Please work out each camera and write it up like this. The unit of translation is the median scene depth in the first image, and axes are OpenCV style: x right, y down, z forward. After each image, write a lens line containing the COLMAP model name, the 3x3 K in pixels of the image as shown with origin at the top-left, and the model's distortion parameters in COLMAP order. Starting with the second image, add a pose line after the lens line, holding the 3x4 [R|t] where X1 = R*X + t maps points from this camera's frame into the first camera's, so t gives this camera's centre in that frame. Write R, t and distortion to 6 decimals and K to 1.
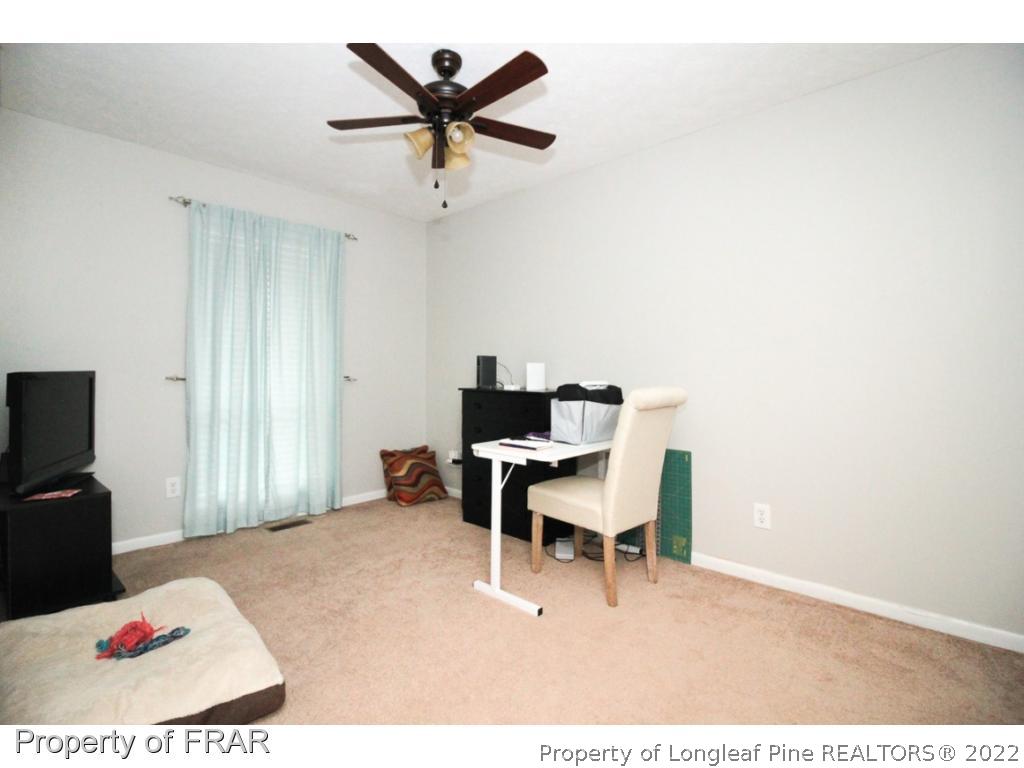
lens RADIAL K [[479.8, 0, 509.2], [0, 479.8, 378.7], [0, 0, 1]] dist [-0.007407, -0.008586]
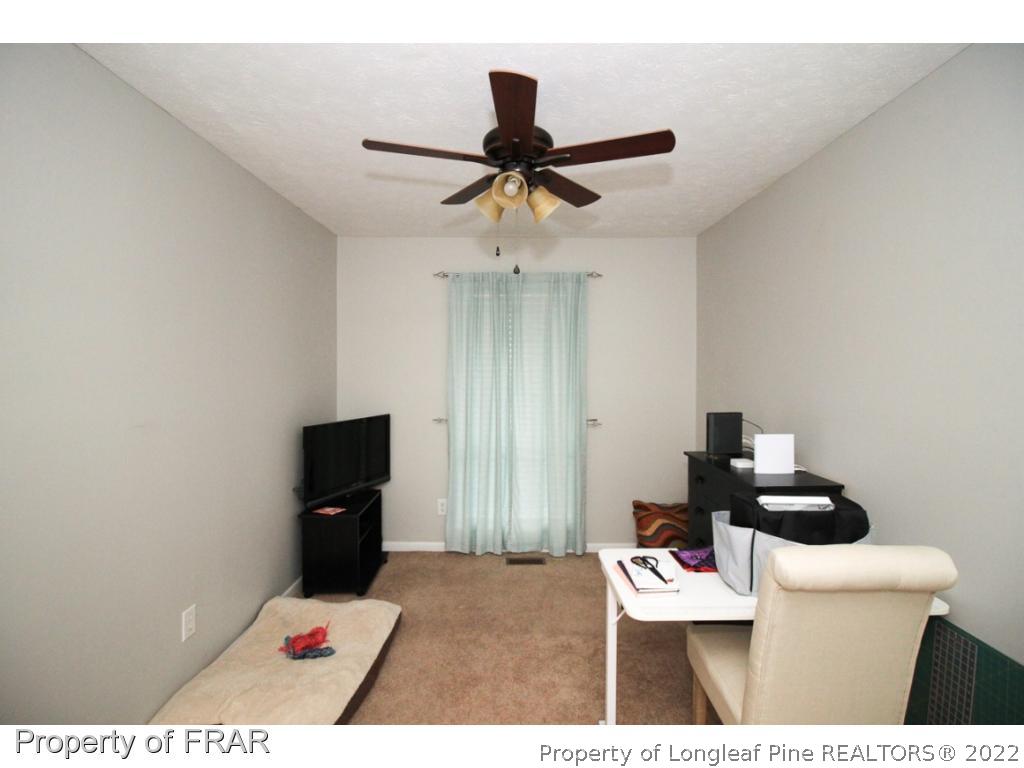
lens RADIAL K [[479.8, 0, 509.5], [0, 479.8, 380.6], [0, 0, 1]] dist [-0.007407, -0.008586]
pose [[0.683382, 0.024192, -0.729660, 0.287401], [-0.016439, 0.999707, 0.017749, -0.113807], [0.729876, -0.000135, 0.683579, 0.257451]]
